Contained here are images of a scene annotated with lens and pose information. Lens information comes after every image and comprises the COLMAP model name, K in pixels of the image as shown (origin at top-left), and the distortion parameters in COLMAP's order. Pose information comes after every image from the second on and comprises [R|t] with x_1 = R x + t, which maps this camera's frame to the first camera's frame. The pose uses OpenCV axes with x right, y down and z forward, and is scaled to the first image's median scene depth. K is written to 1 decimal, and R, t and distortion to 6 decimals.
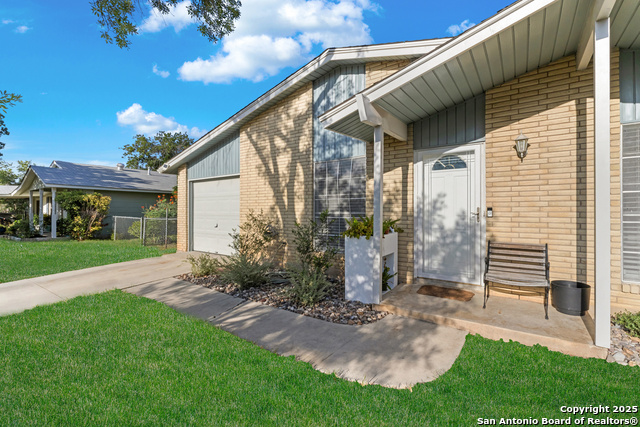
lens RADIAL K [[286.9, 0, 319.6], [0, 286.9, 210.6], [0, 0, 1]] dist [-0.002098, 0.000116]
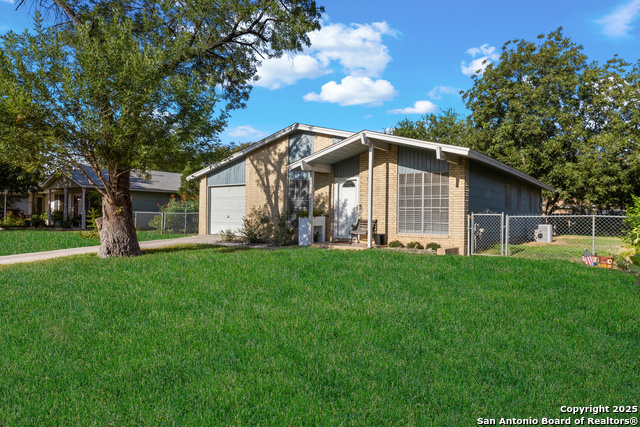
lens RADIAL K [[419.2, 0, 320.0], [0, 419.2, 213.5], [0, 0, 1]] dist [0.002759, 0.000314]
pose [[0.999659, 0.012613, -0.022852, 0.236123], [-0.012693, 0.999914, -0.003377, 0.048216], [0.022807, 0.003666, 0.999733, -1.617497]]
